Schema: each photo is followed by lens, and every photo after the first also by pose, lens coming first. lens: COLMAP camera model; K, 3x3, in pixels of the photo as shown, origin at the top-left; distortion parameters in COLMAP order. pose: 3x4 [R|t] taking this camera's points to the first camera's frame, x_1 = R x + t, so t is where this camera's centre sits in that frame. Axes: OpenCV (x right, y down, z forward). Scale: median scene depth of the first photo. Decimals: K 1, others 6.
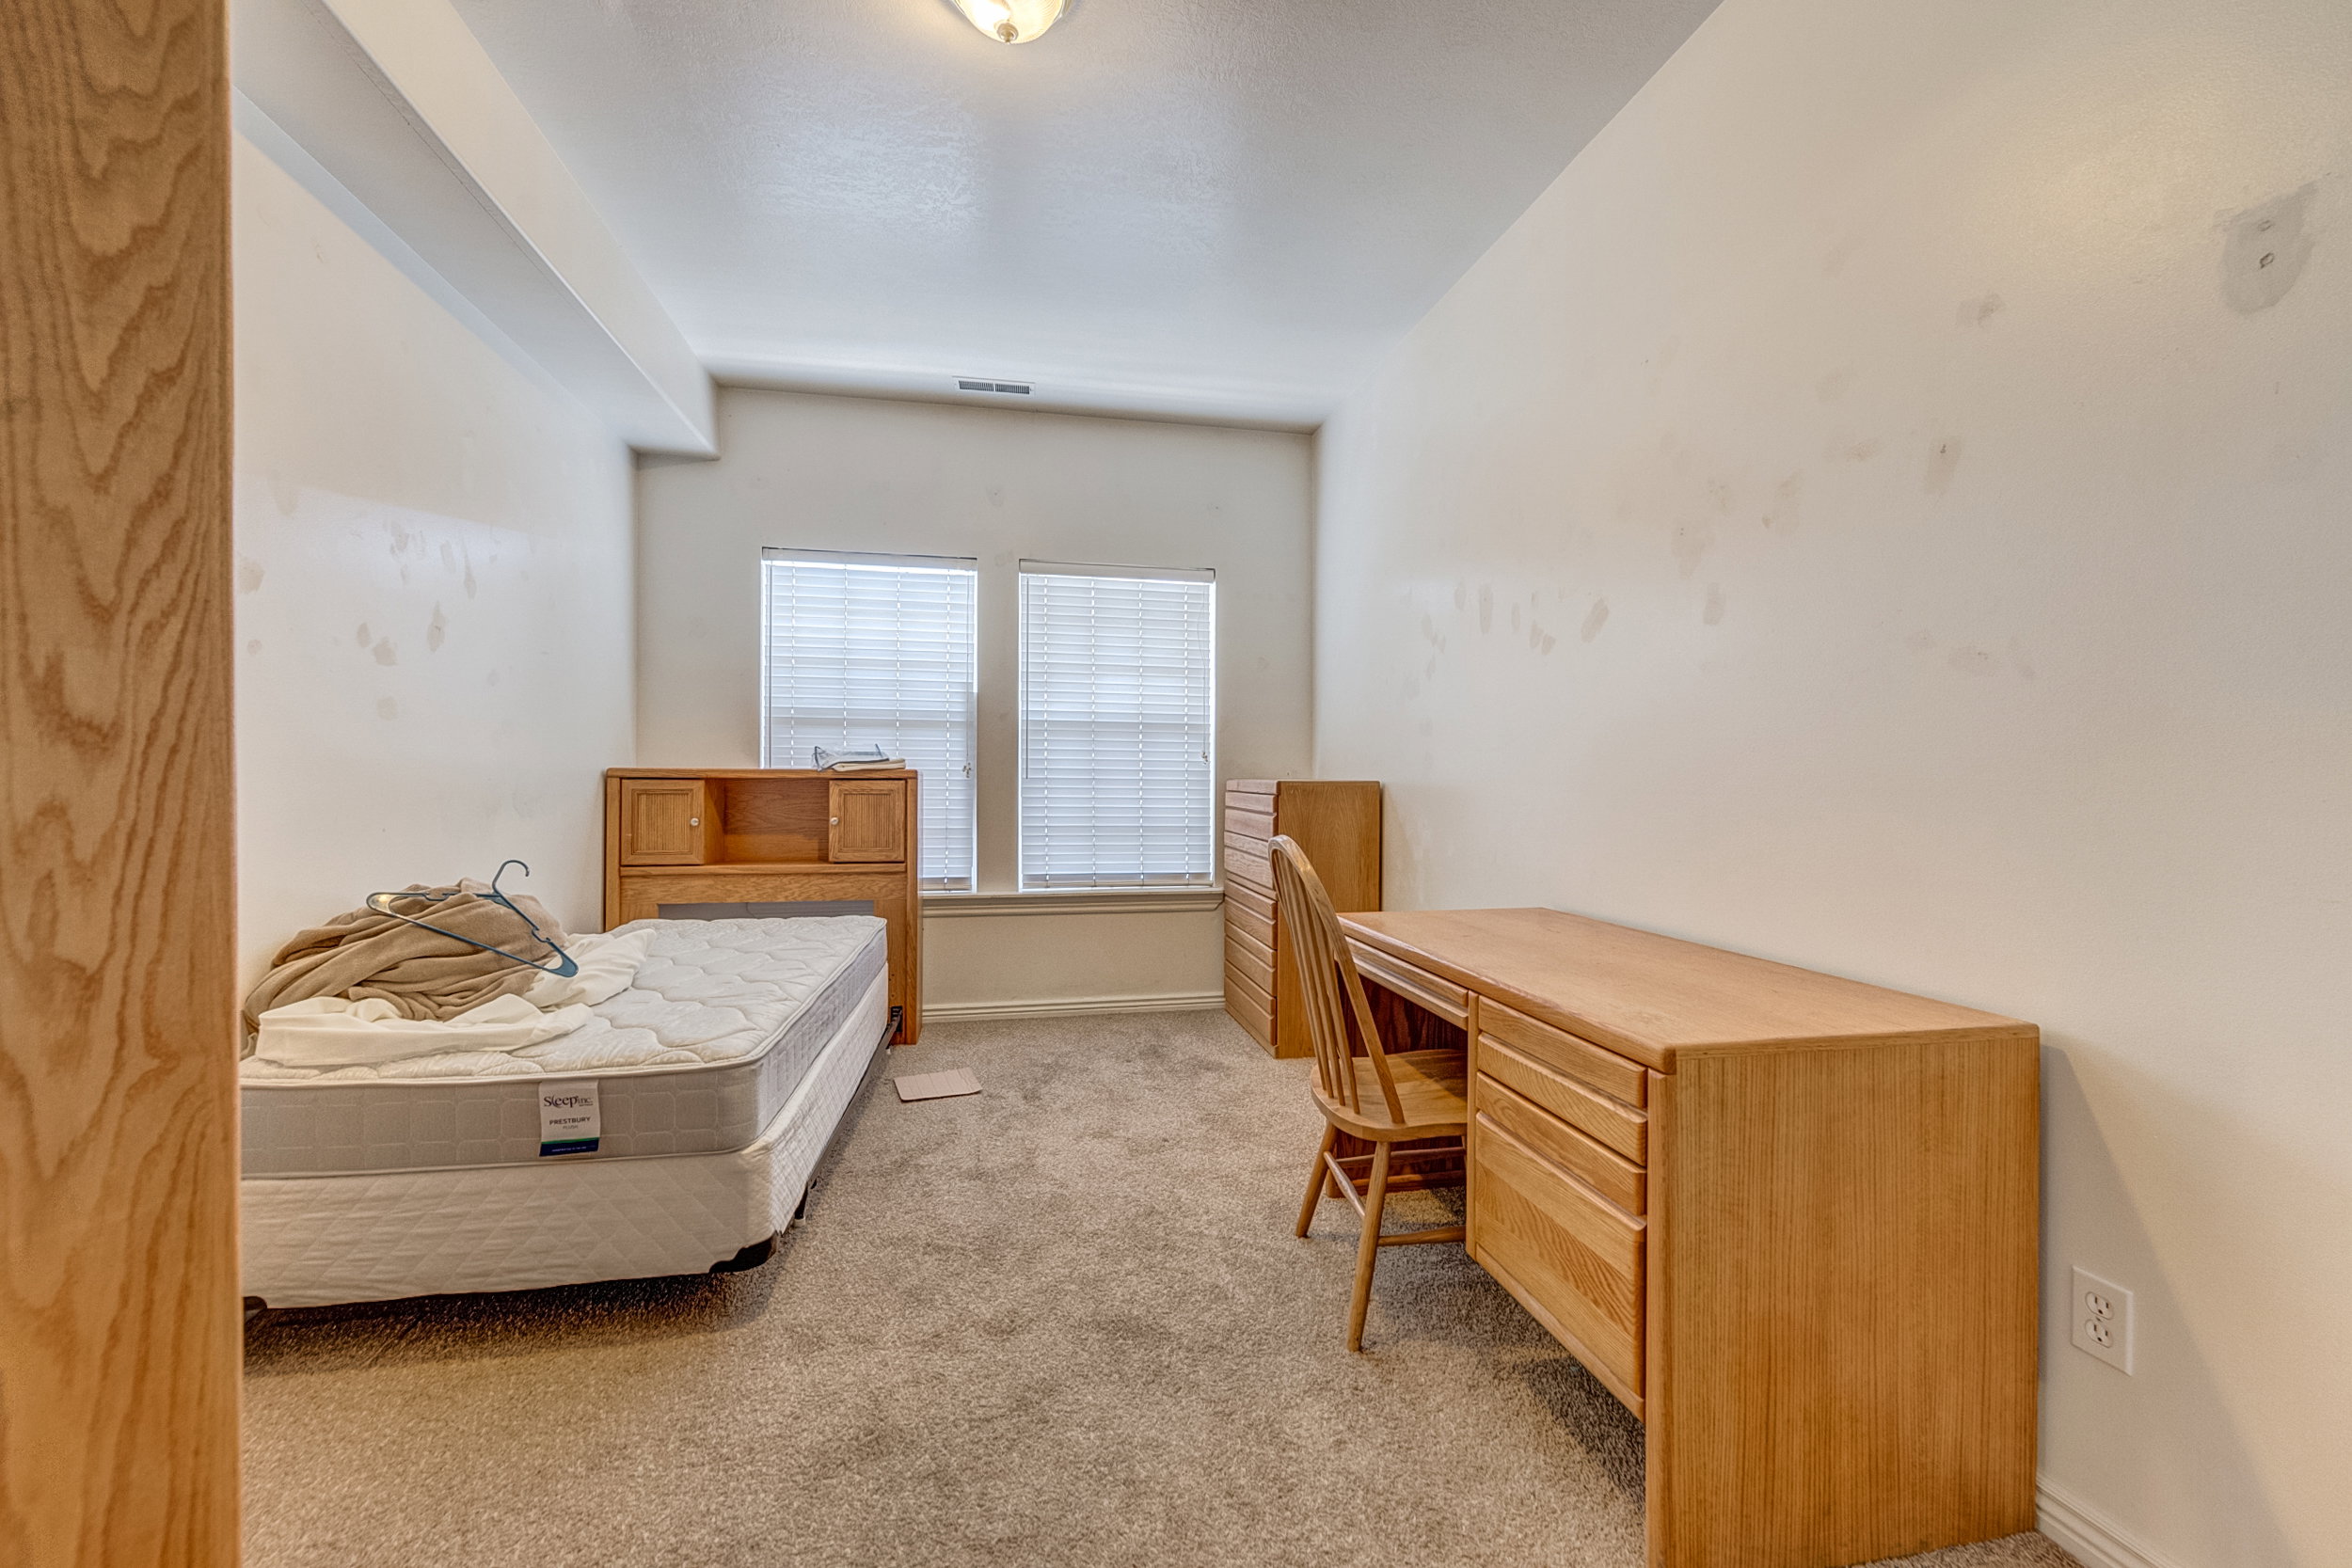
lens RADIAL K [[903.7, 0, 1176.0], [0, 903.7, 784.0], [0, 0, 1]] dist [0.006861, -0.000119]
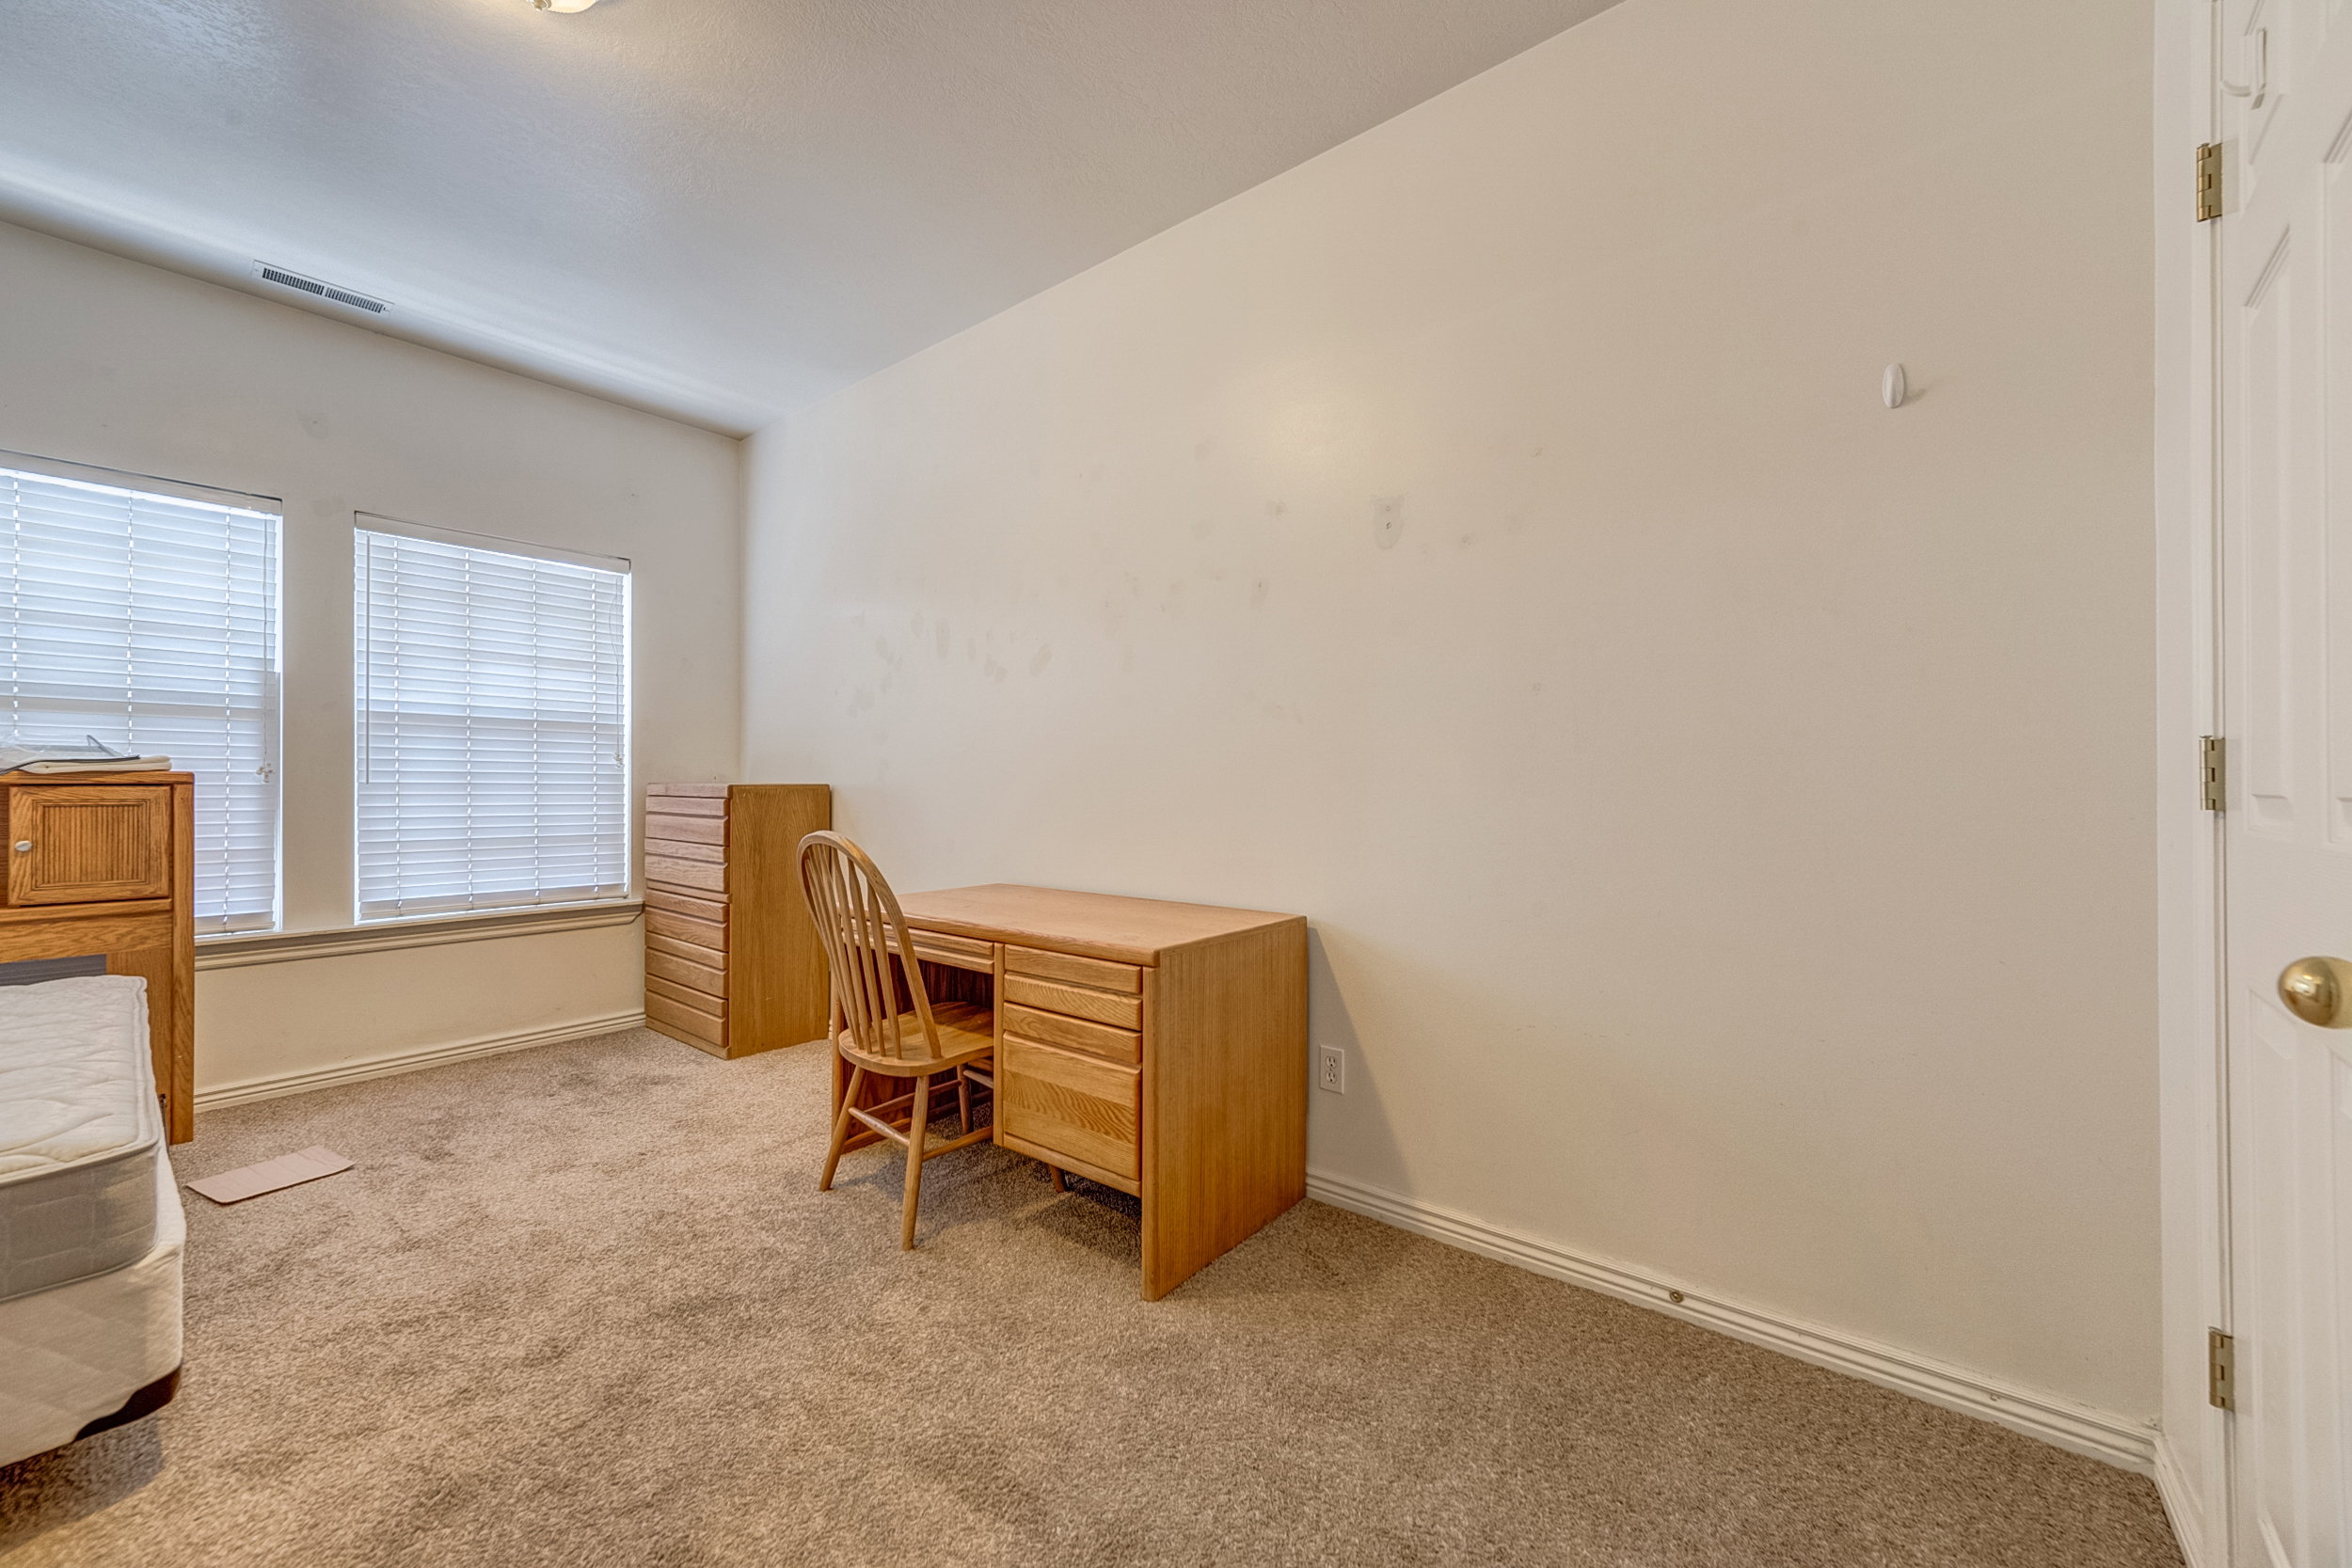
lens RADIAL K [[891.5, 0, 1135.5], [0, 891.5, 785.6], [0, 0, 1]] dist [0.001273, 0.000302]
pose [[0.789060, -0.005548, 0.614291, -0.224477], [0.007321, 0.999973, -0.000372, 0.002567], [-0.614273, 0.004791, 0.789079, -0.103985]]
